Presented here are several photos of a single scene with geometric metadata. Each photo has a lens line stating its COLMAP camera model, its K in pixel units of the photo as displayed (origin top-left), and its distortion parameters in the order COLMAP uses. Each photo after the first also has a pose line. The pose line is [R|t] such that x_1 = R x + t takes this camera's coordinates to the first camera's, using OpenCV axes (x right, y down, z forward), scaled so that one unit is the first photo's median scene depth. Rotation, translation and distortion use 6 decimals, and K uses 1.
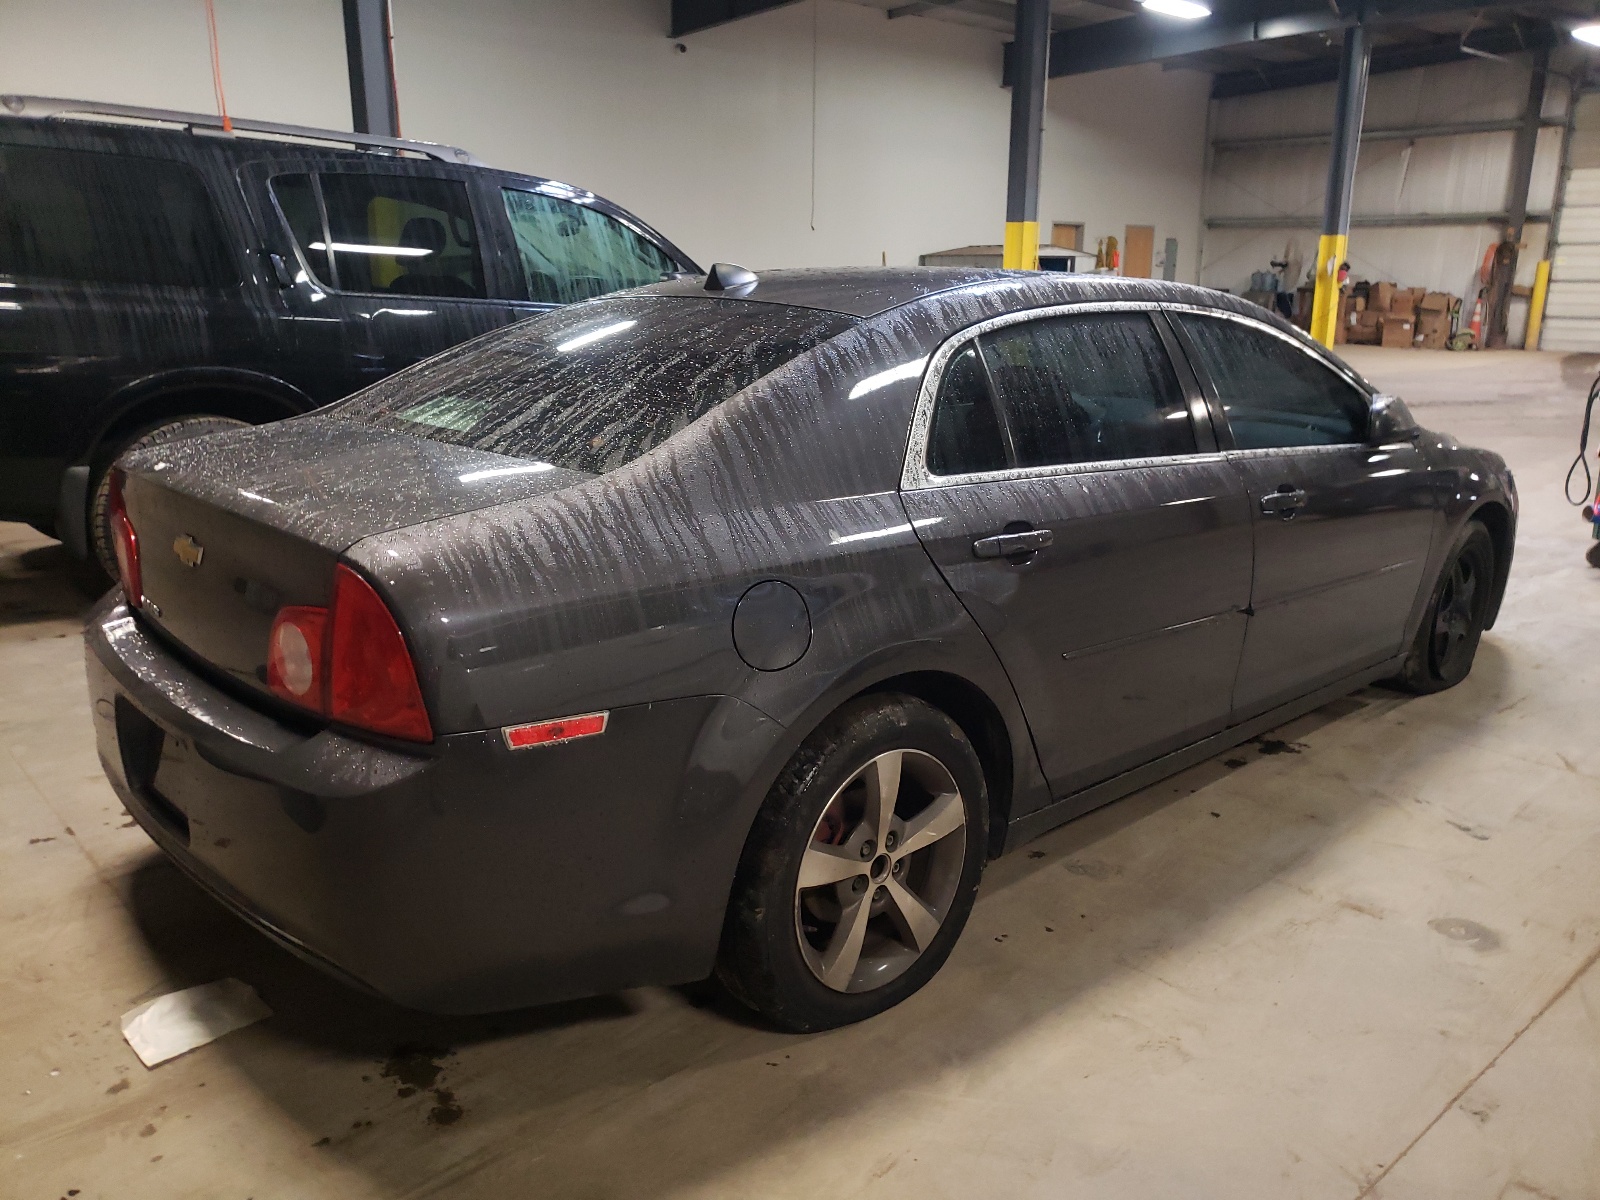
lens RADIAL K [[1251.6, 0, 812.6], [0, 1251.6, 598.5], [0, 0, 1]] dist [-0.021197, 0.081847]
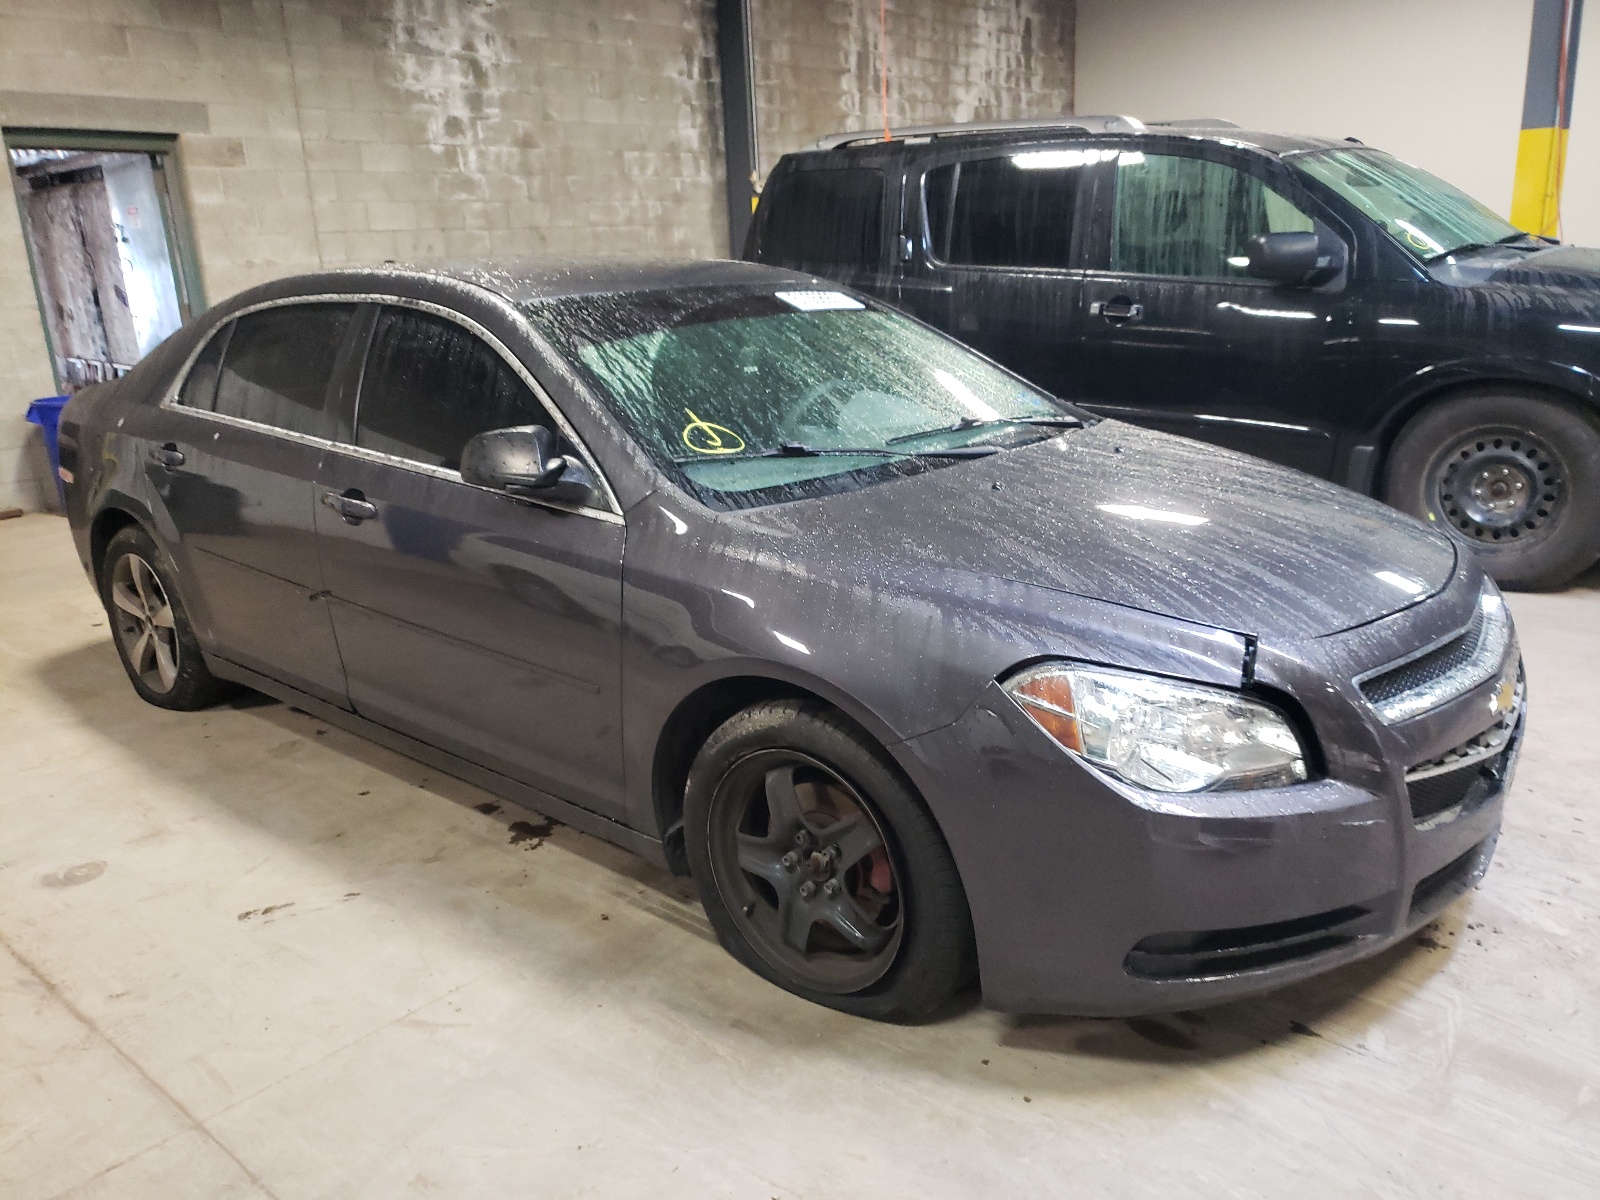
lens RADIAL K [[1251.6, 0, 812.6], [0, 1251.6, 598.5], [0, 0, 1]] dist [-0.021197, 0.081847]
pose [[0.094536, 0.226719, -0.969361, 1.317864], [-0.221574, 0.954090, 0.201539, -0.268526], [0.970550, 0.195733, 0.140431, 1.183391]]
